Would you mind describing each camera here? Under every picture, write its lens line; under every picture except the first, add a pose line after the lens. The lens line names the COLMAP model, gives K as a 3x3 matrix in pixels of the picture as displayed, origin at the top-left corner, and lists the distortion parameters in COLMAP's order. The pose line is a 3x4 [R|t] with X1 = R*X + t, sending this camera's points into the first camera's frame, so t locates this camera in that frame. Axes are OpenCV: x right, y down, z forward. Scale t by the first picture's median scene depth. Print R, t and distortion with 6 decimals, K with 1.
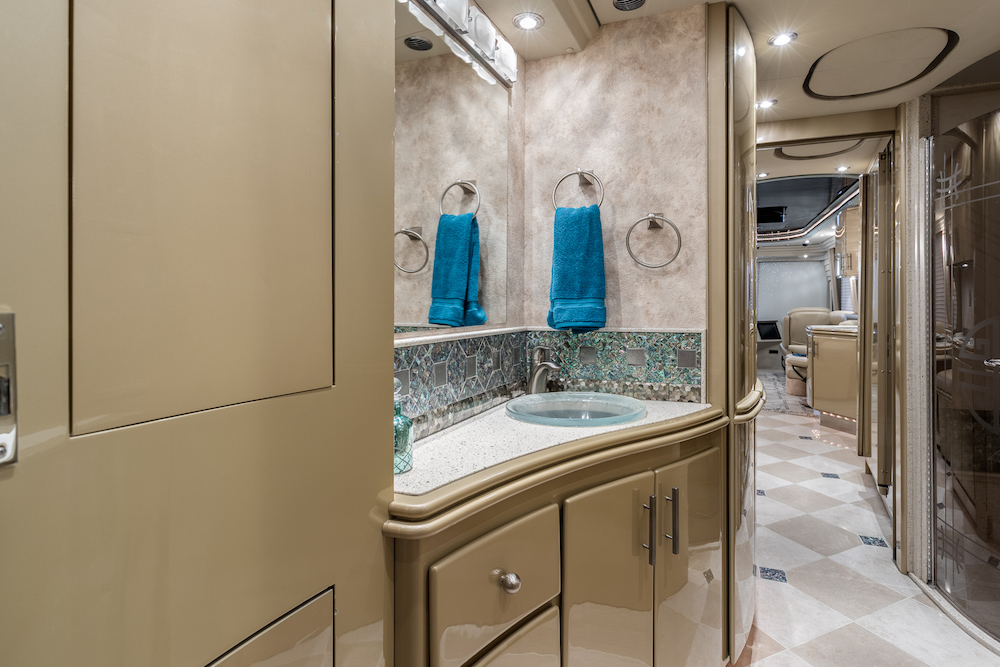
lens RADIAL K [[506.2, 0, 531.7], [0, 506.2, 299.1], [0, 0, 1]] dist [0.001825, -0.003442]
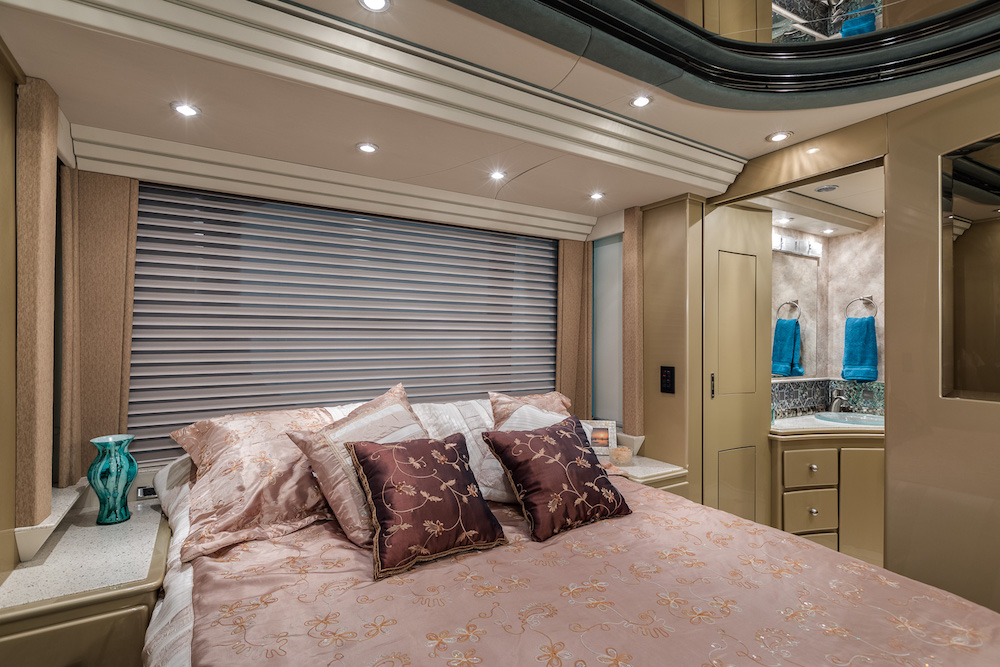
lens RADIAL K [[461.6, 0, 505.4], [0, 461.6, 338.8], [0, 0, 1]] dist [-0.003791, -0.000519]
pose [[0.785960, 0.001593, -0.618276, 0.105522], [-0.004772, 0.999983, -0.003491, -0.081544], [0.618259, 0.005694, 0.785953, -1.136693]]
